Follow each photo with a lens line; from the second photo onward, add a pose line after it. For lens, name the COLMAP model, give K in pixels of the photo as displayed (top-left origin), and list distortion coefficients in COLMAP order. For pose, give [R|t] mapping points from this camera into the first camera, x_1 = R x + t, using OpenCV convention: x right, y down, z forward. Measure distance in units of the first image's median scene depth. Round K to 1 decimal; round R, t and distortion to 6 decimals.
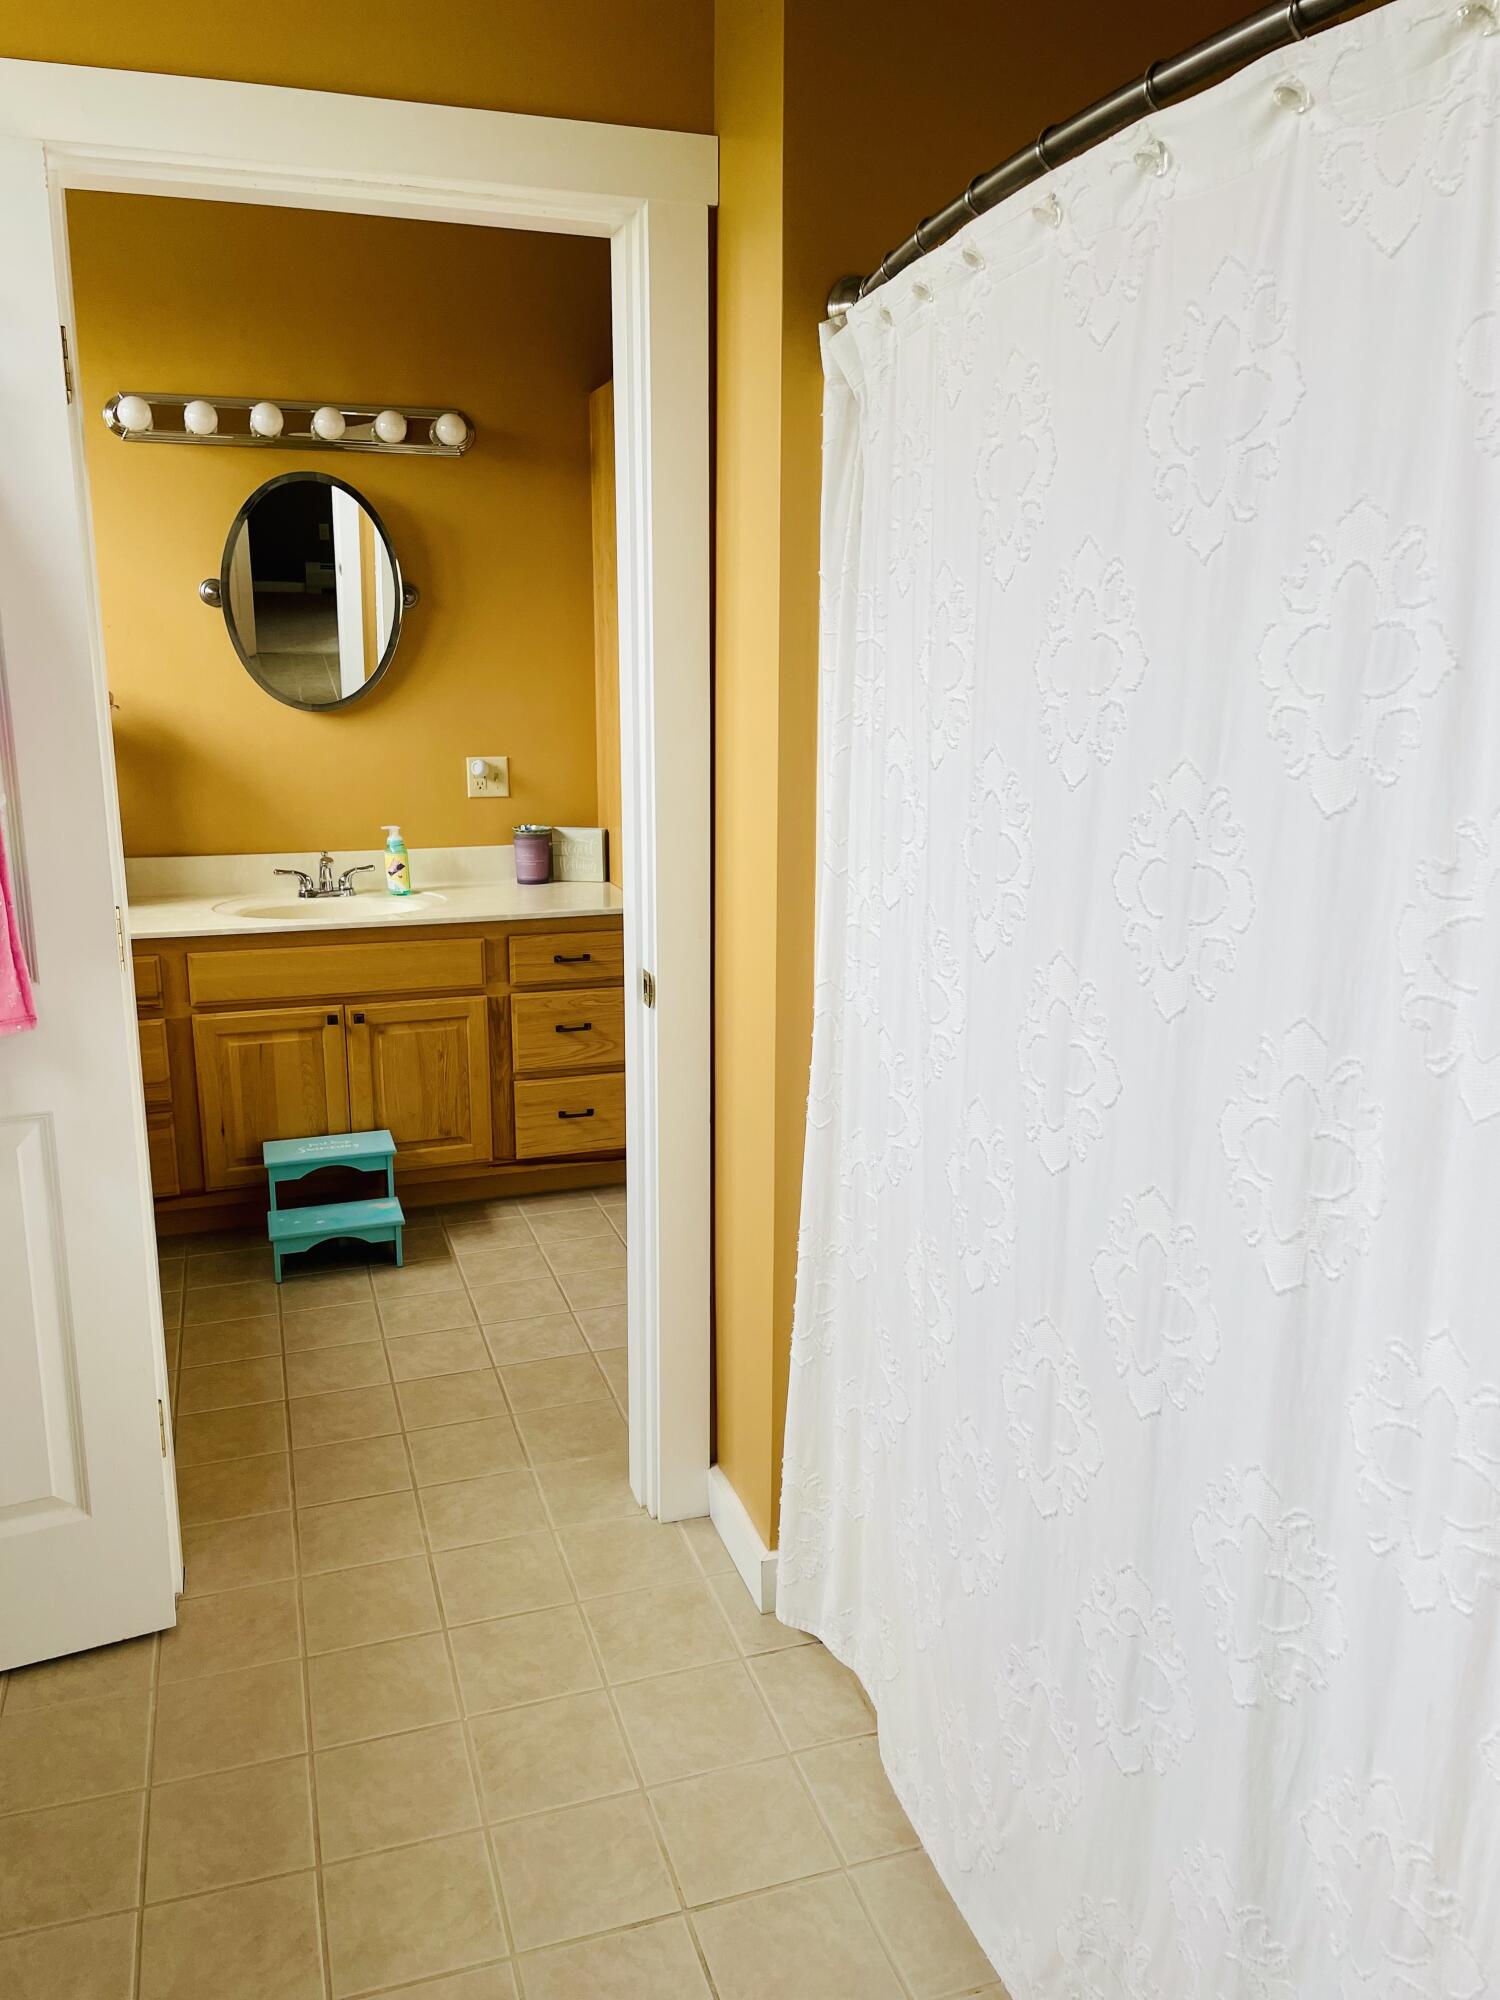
lens RADIAL K [[1523.6, 0, 751.3], [0, 1523.6, 999.5], [0, 0, 1]] dist [0.072001, -0.077663]
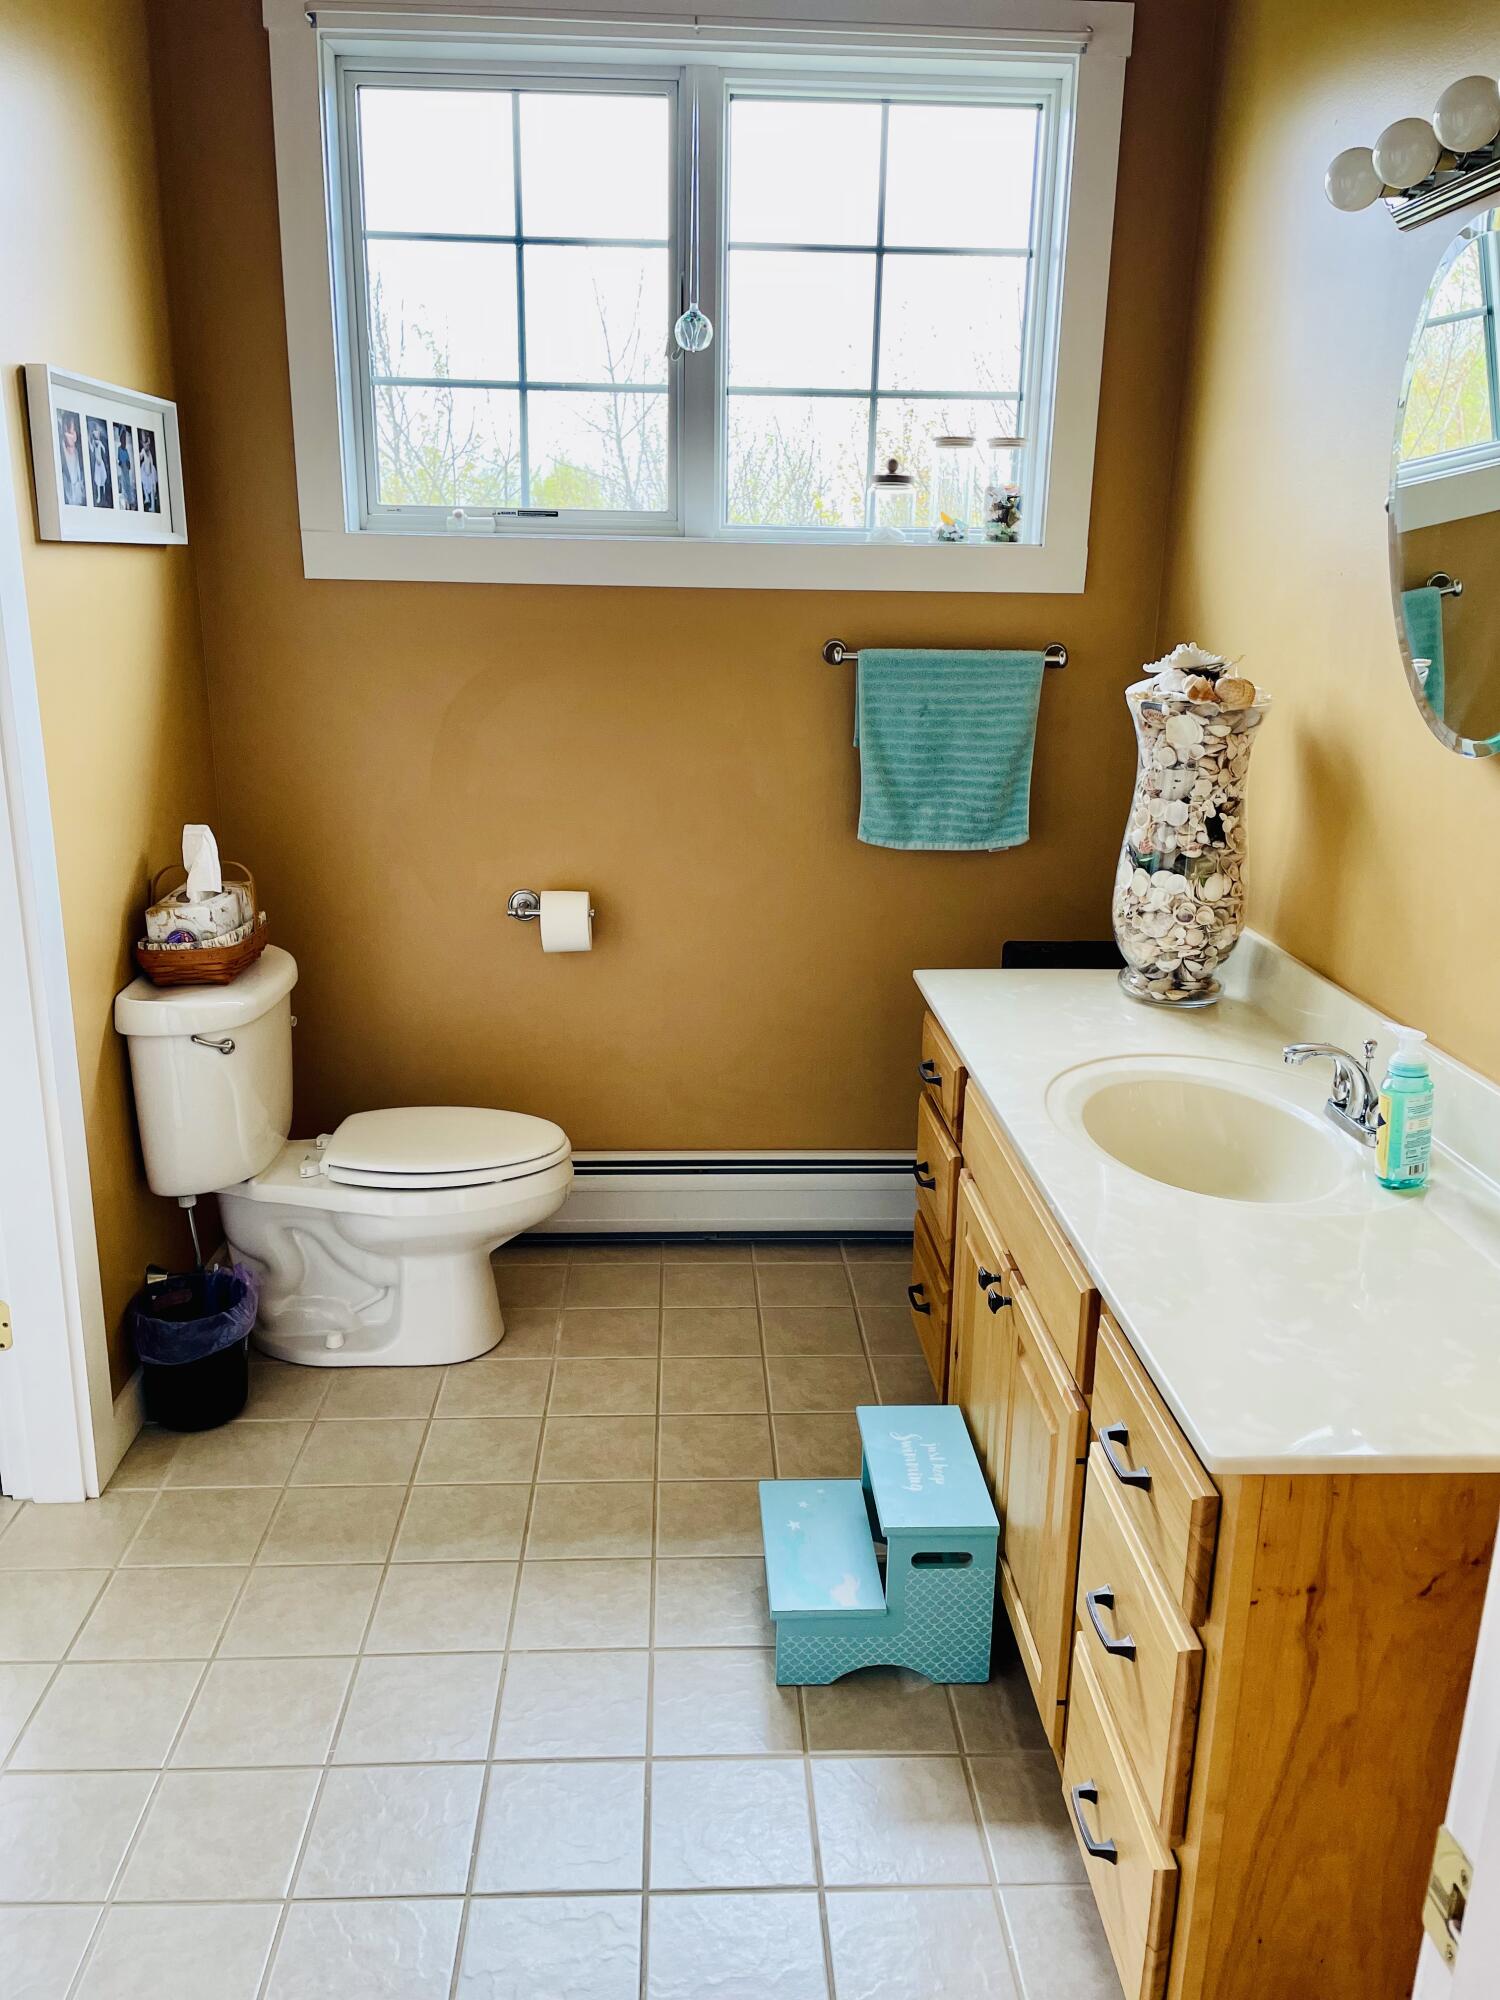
lens RADIAL K [[1523.6, 0, 749.5], [0, 1523.6, 994.6], [0, 0, 1]] dist [0.072001, -0.077663]
pose [[-0.276170, 0.250213, -0.927968, 0.240978], [-0.239421, 0.917170, 0.318555, -0.238926], [0.930810, 0.310150, -0.193388, 0.993848]]
